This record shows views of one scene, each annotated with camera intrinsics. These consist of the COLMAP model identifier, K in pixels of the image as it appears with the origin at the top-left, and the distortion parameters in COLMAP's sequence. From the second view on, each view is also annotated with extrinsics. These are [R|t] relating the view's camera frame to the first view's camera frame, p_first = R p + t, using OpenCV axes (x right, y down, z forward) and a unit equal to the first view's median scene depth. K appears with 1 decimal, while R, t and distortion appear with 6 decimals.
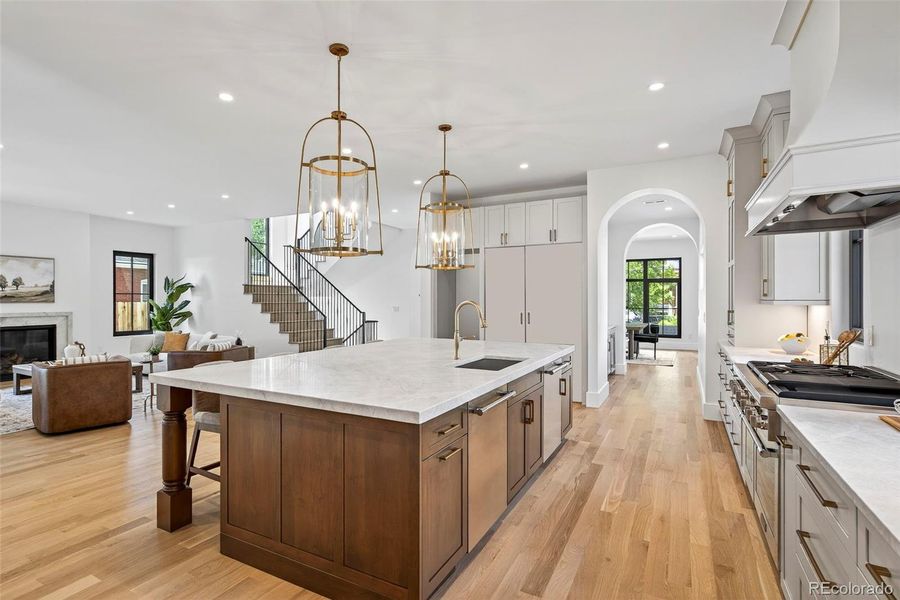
lens RADIAL K [[454.1, 0, 445.7], [0, 454.1, 302.5], [0, 0, 1]] dist [-0.031781, -0.000035]
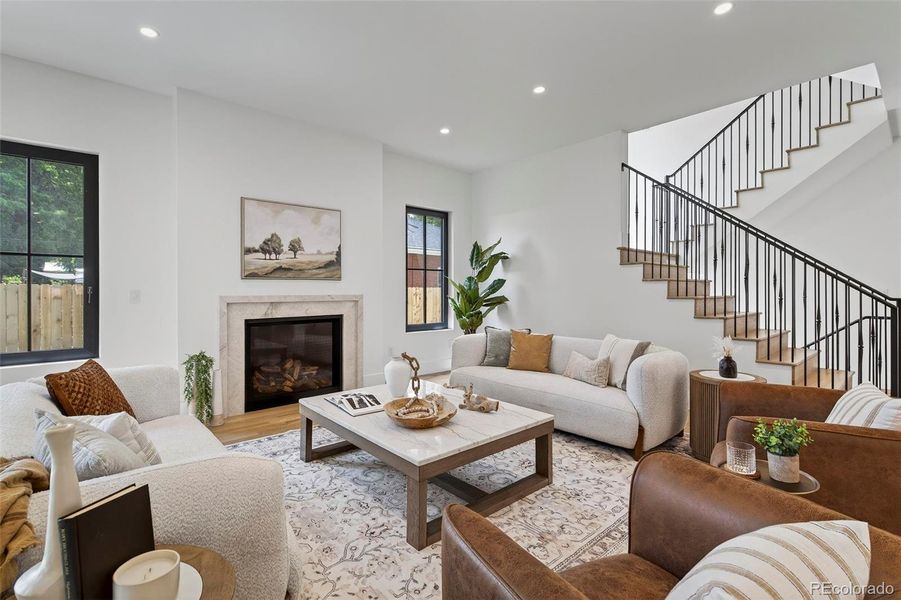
lens RADIAL K [[431.7, 0, 447.8], [0, 431.7, 291.5], [0, 0, 1]] dist [-0.002206, -0.000018]
pose [[0.933454, 0.005008, -0.358662, -0.516789], [-0.004051, 0.999986, 0.003419, 0.014000], [0.358675, -0.001739, 0.933461, 0.475750]]
